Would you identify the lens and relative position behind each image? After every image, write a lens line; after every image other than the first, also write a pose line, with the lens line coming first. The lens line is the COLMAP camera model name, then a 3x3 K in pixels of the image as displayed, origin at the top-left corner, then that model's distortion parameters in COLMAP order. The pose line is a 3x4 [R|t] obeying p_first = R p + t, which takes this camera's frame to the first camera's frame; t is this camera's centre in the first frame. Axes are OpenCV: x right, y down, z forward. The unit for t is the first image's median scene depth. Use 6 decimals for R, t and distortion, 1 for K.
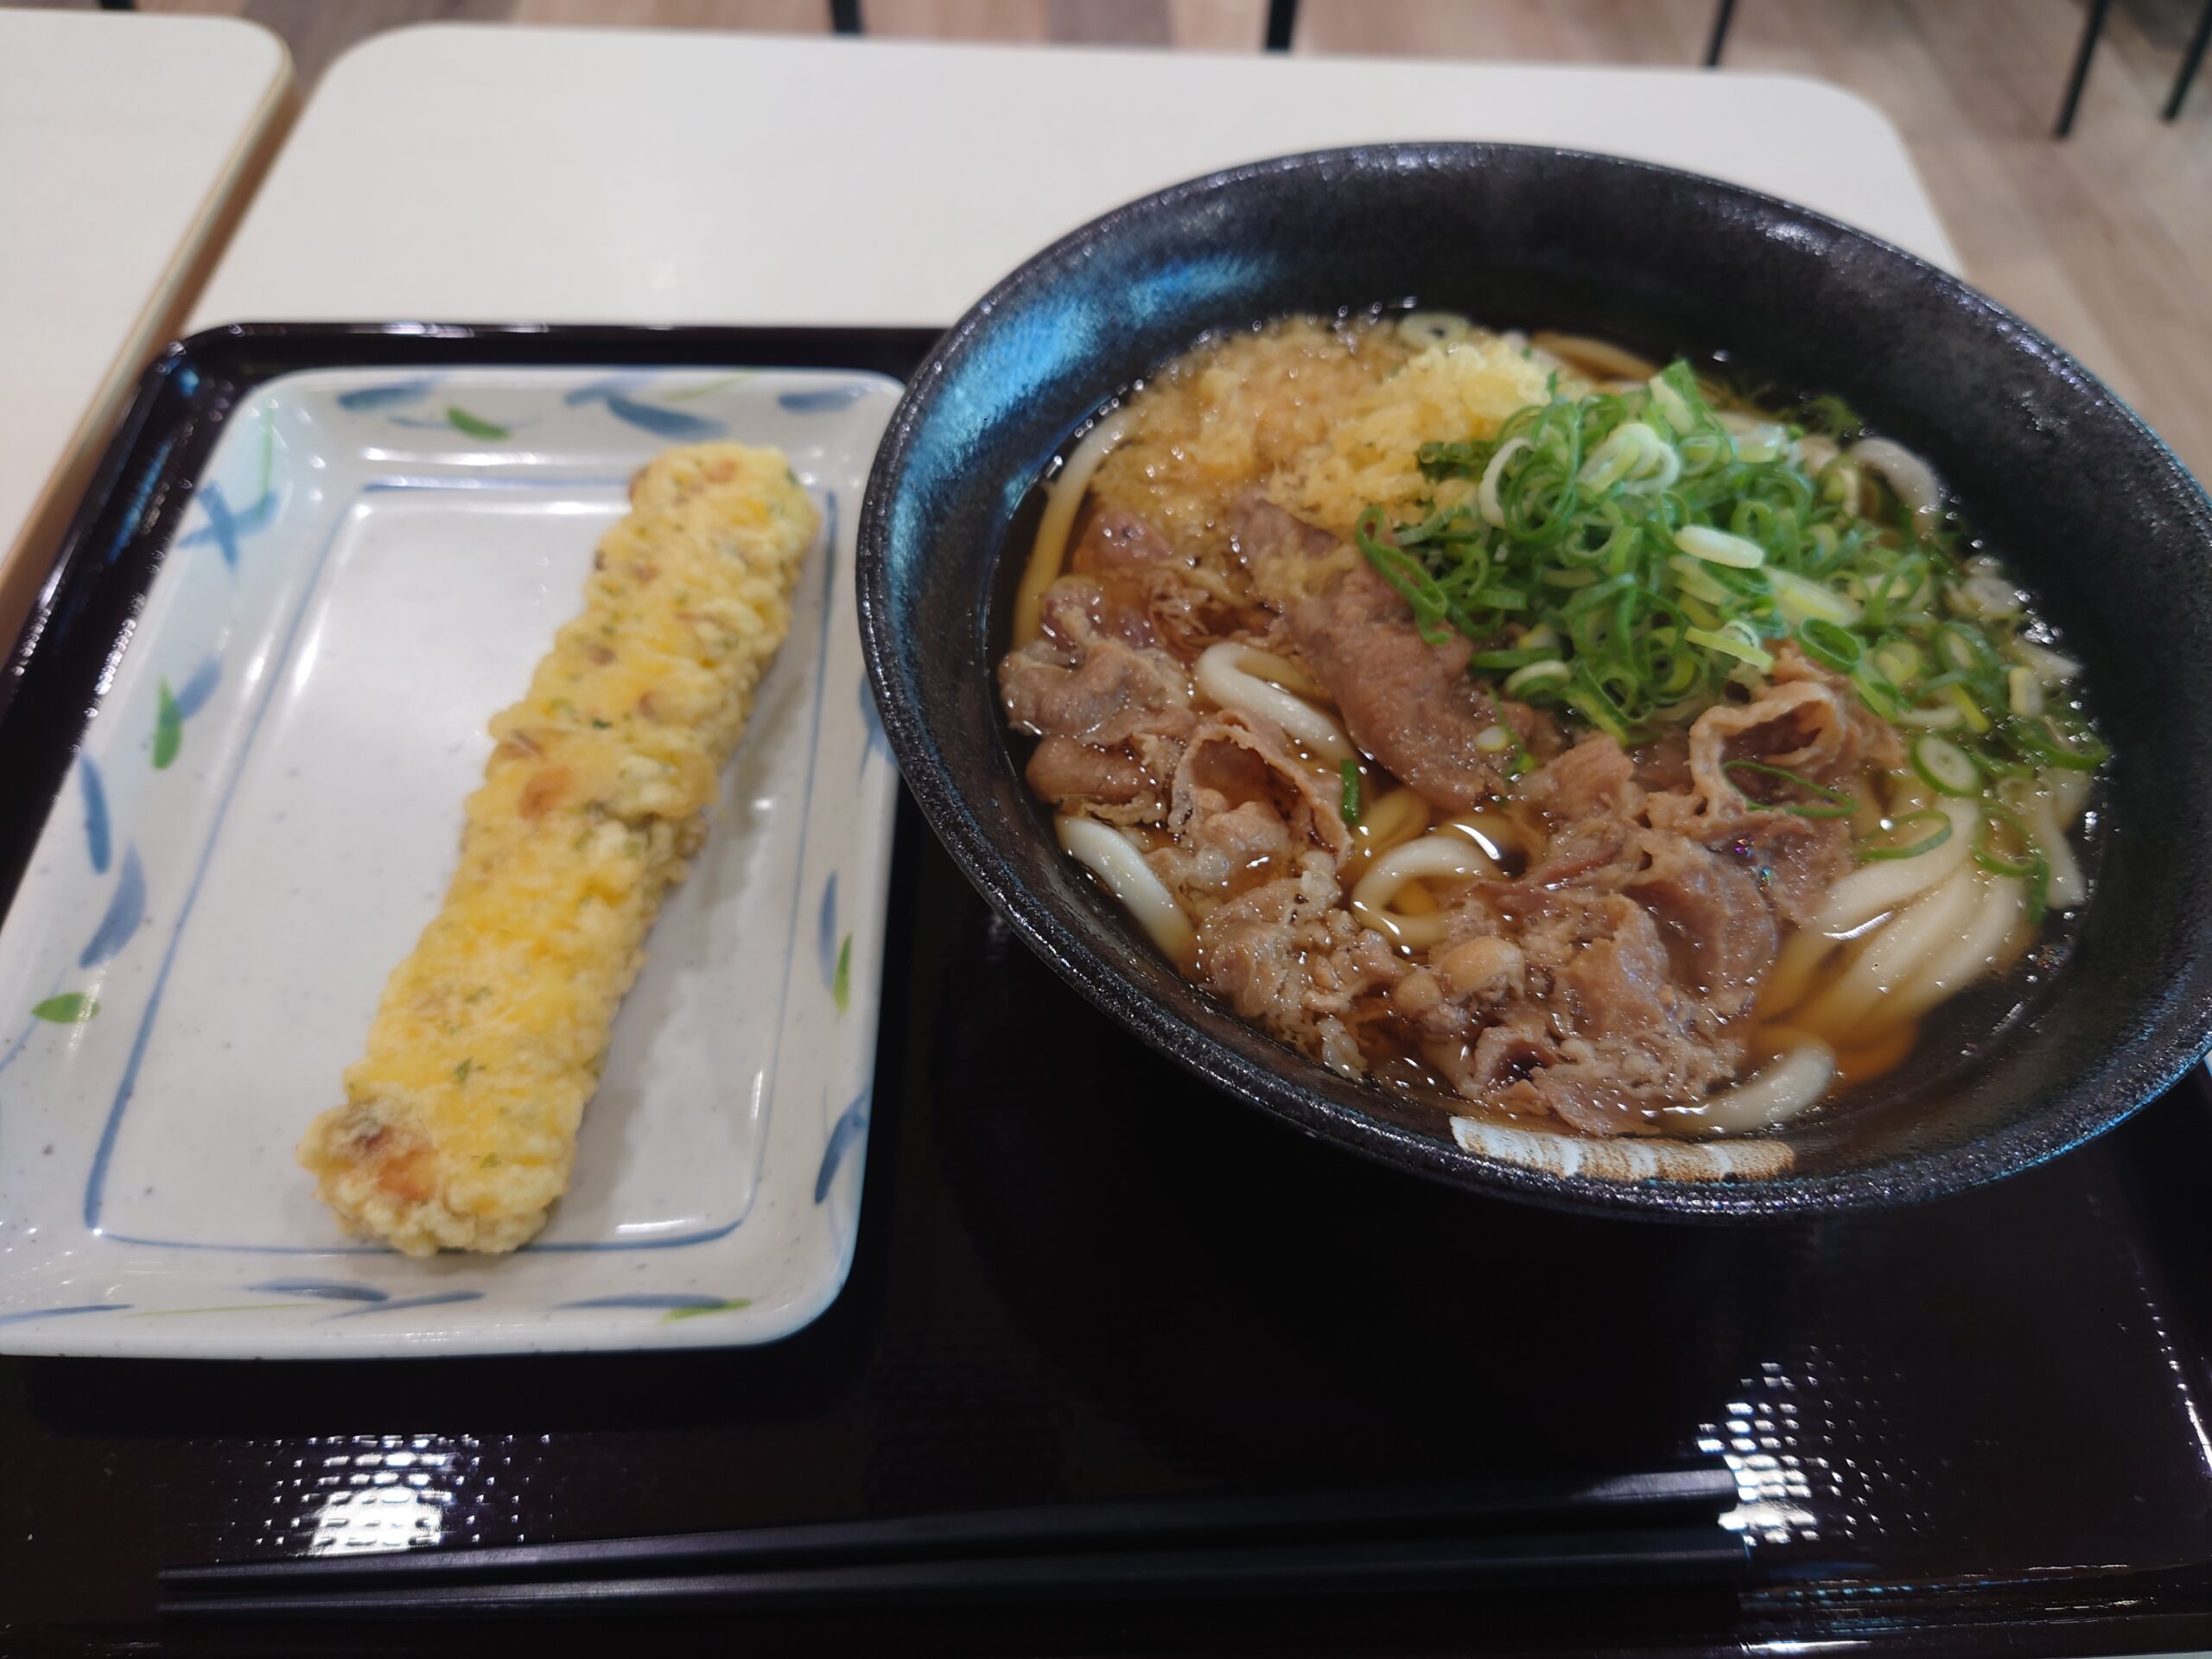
lens RADIAL K [[1538.0, 0, 1102.1], [0, 1538.0, 814.3], [0, 0, 1]] dist [0.022092, -0.013934]
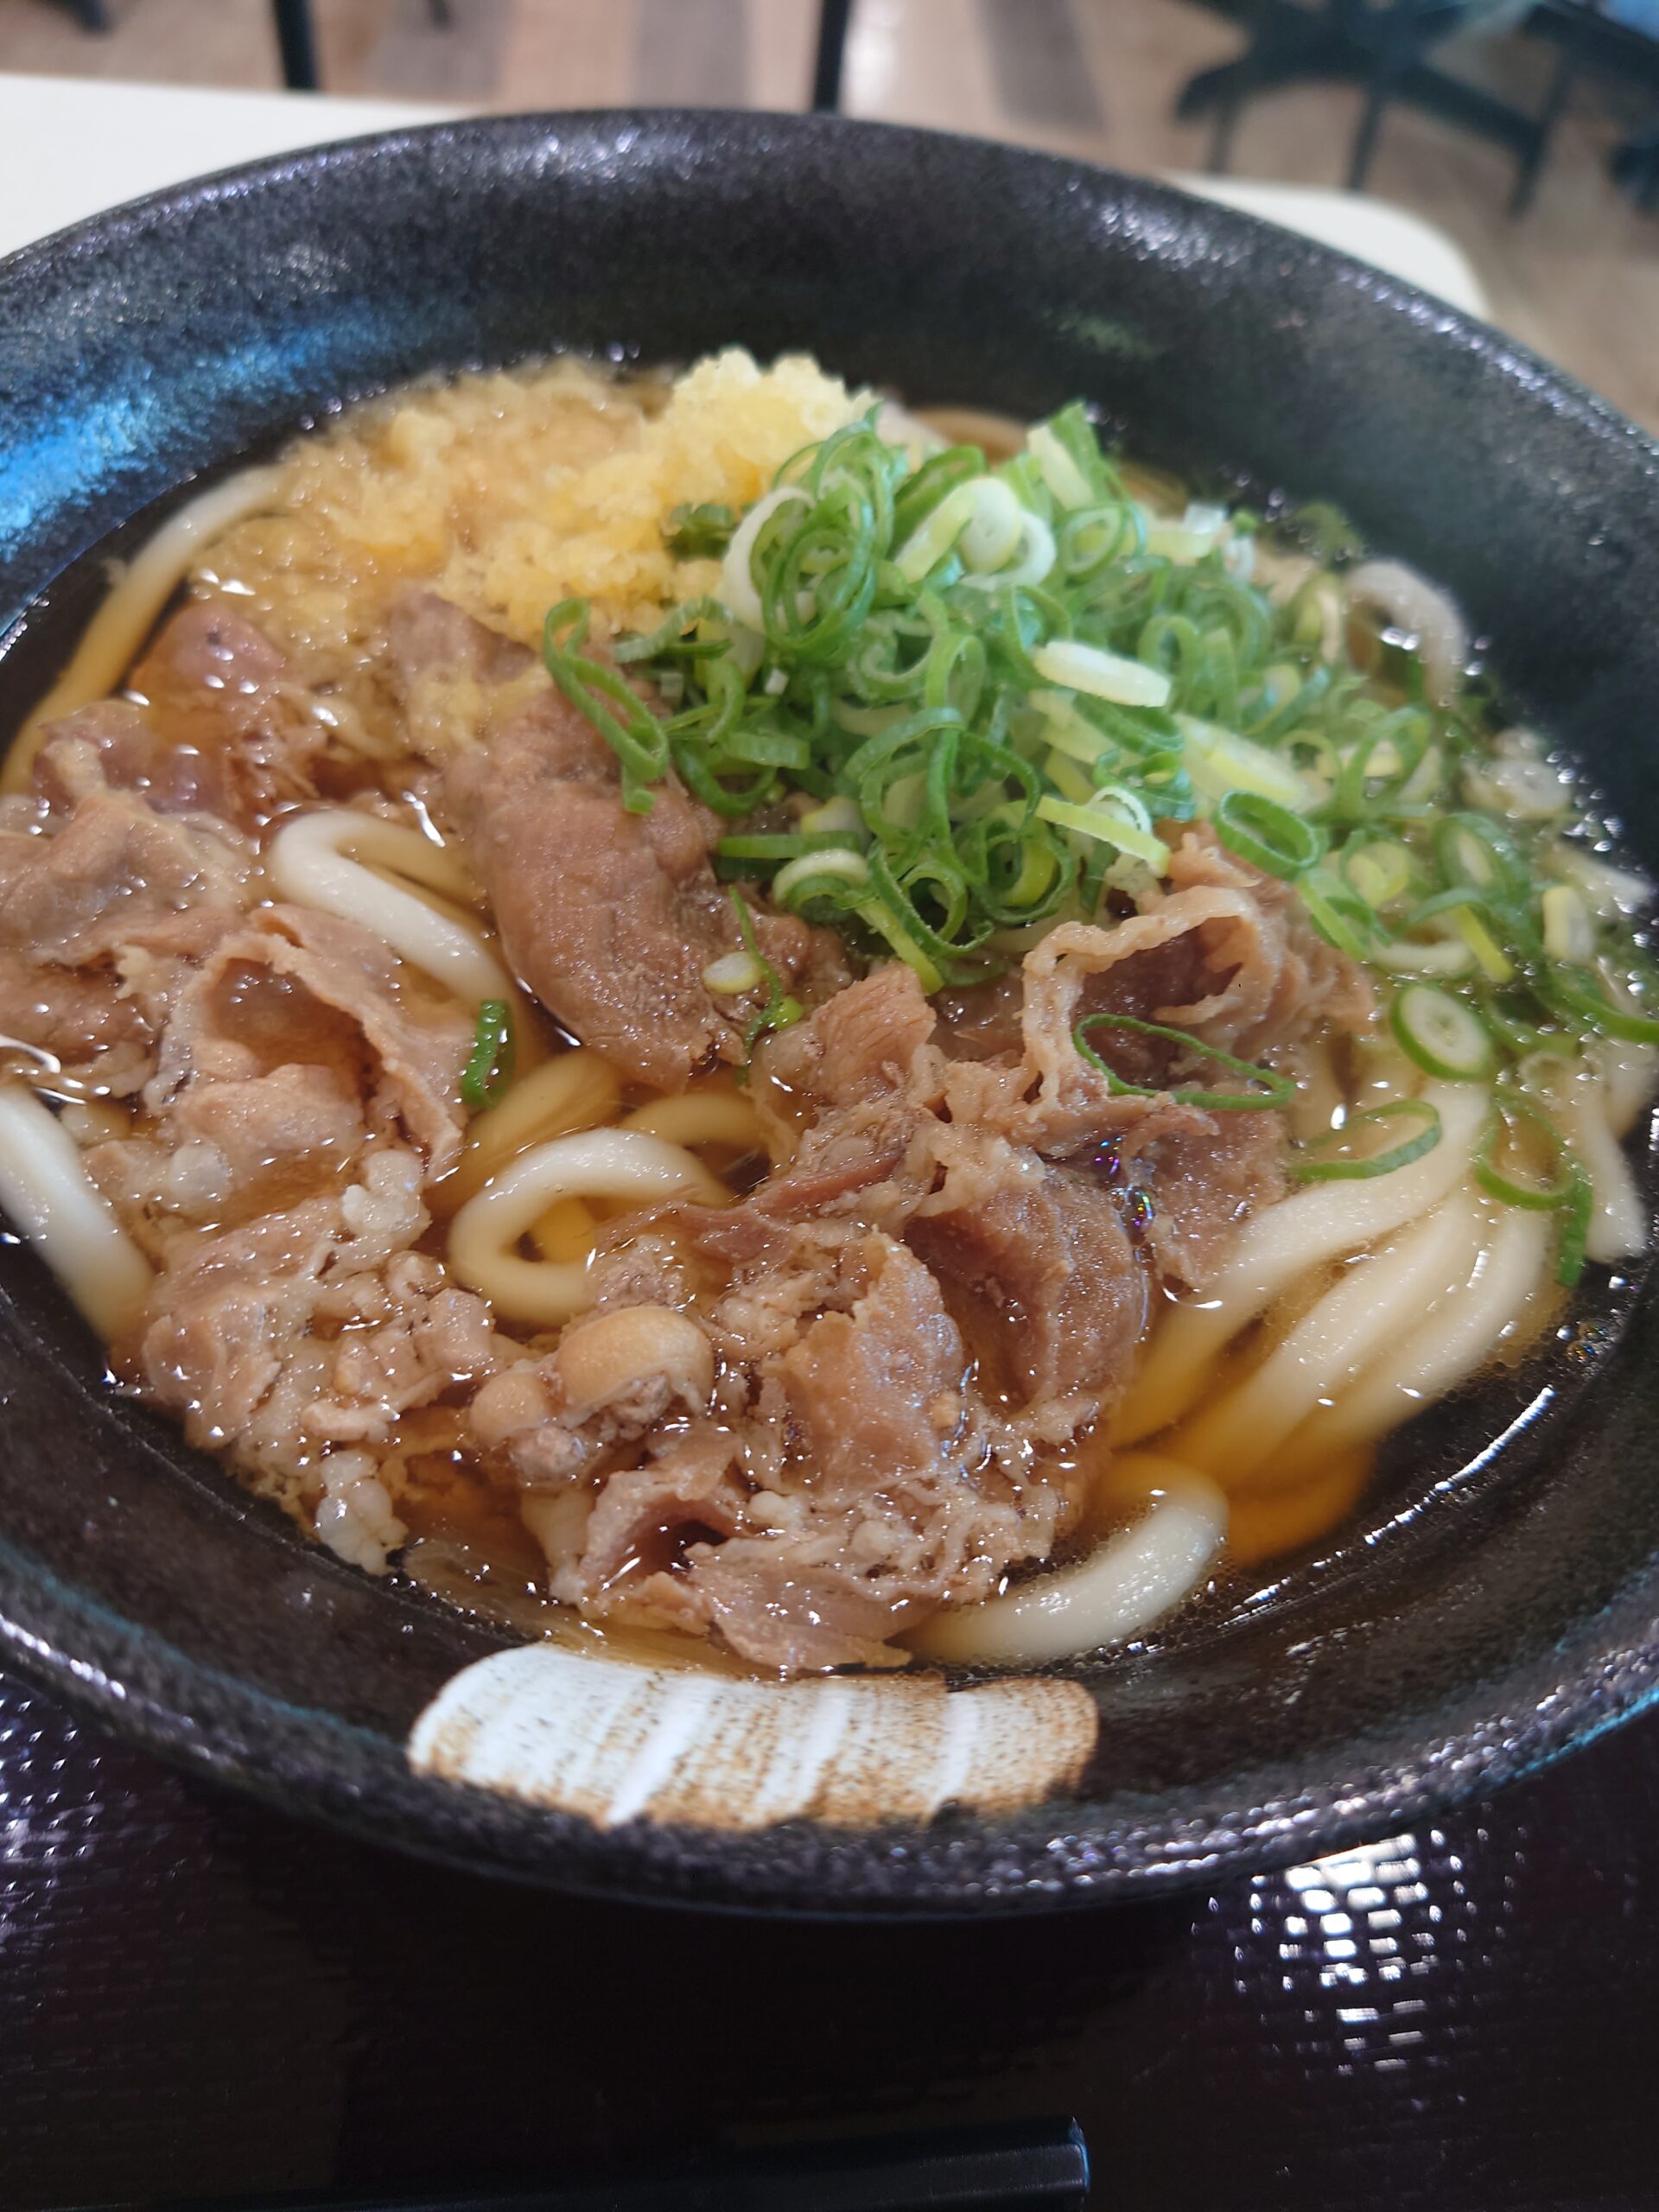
lens RADIAL K [[1538.0, 0, 837.7], [0, 1538.0, 1106.9], [0, 0, 1]] dist [0.022092, -0.013934]
pose [[0.997517, 0.019224, 0.067754, 0.275910], [-0.019835, 0.999768, 0.008347, -0.000858], [-0.067578, -0.009670, 0.997667, 0.413957]]
